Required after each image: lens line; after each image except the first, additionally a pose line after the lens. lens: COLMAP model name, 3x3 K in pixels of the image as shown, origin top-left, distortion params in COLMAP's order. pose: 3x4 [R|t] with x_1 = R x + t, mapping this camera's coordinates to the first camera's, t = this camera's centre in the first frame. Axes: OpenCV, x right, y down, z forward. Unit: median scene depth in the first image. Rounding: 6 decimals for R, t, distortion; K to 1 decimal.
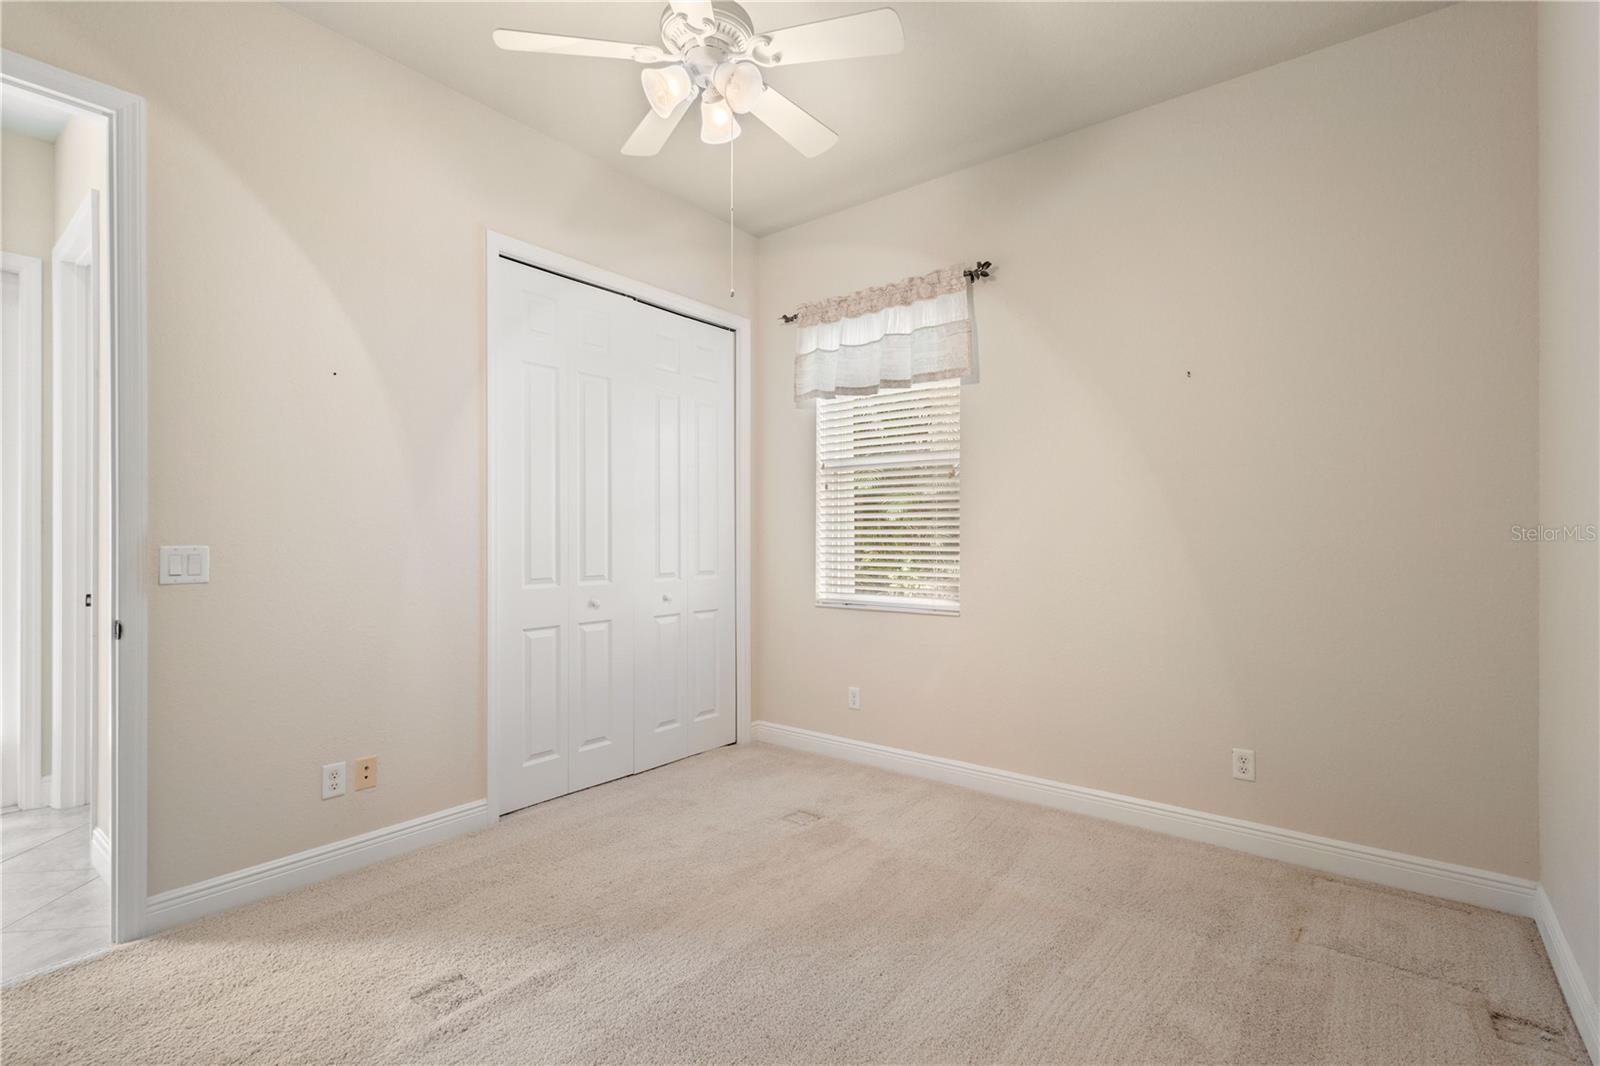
lens RADIAL K [[730.5, 0, 807.4], [0, 730.5, 525.3], [0, 0, 1]] dist [0.002342, -0.002402]
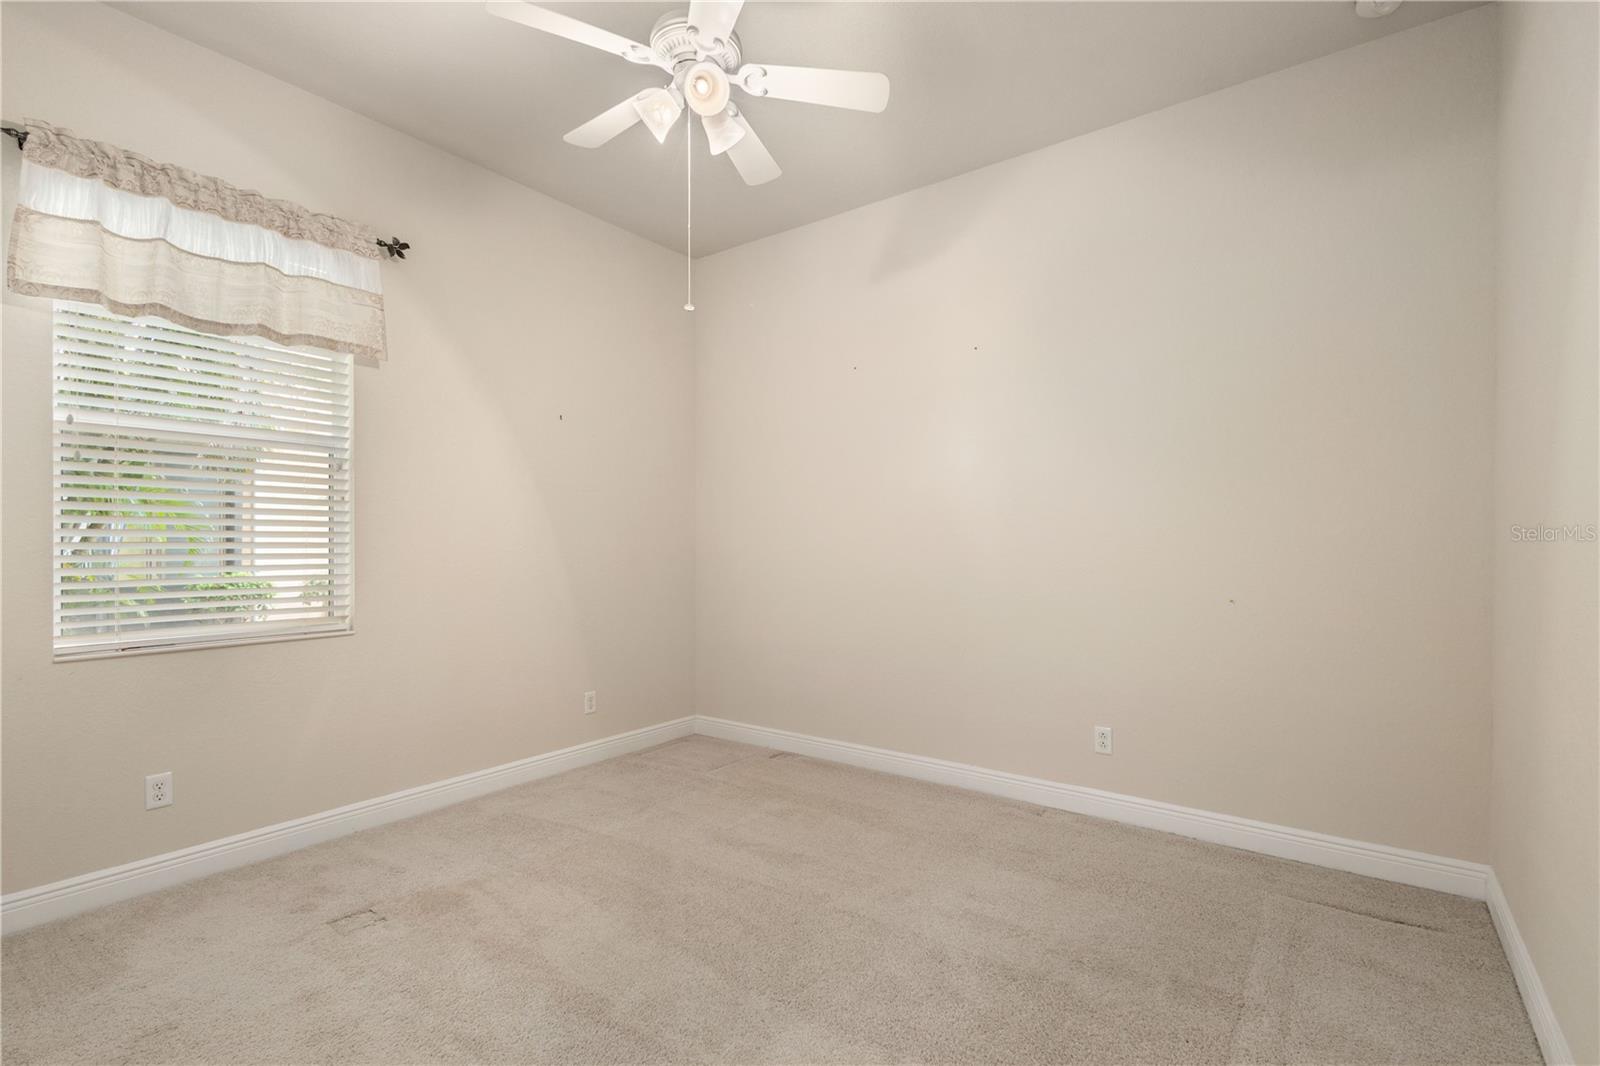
lens RADIAL K [[730.5, 0, 809.6], [0, 730.5, 535.6], [0, 0, 1]] dist [0.002342, -0.002402]
pose [[-0.030944, 0.004496, 0.999511, -0.654241], [-0.025032, 0.999673, -0.005272, -0.000720], [-0.999208, -0.025182, -0.030822, 0.486987]]
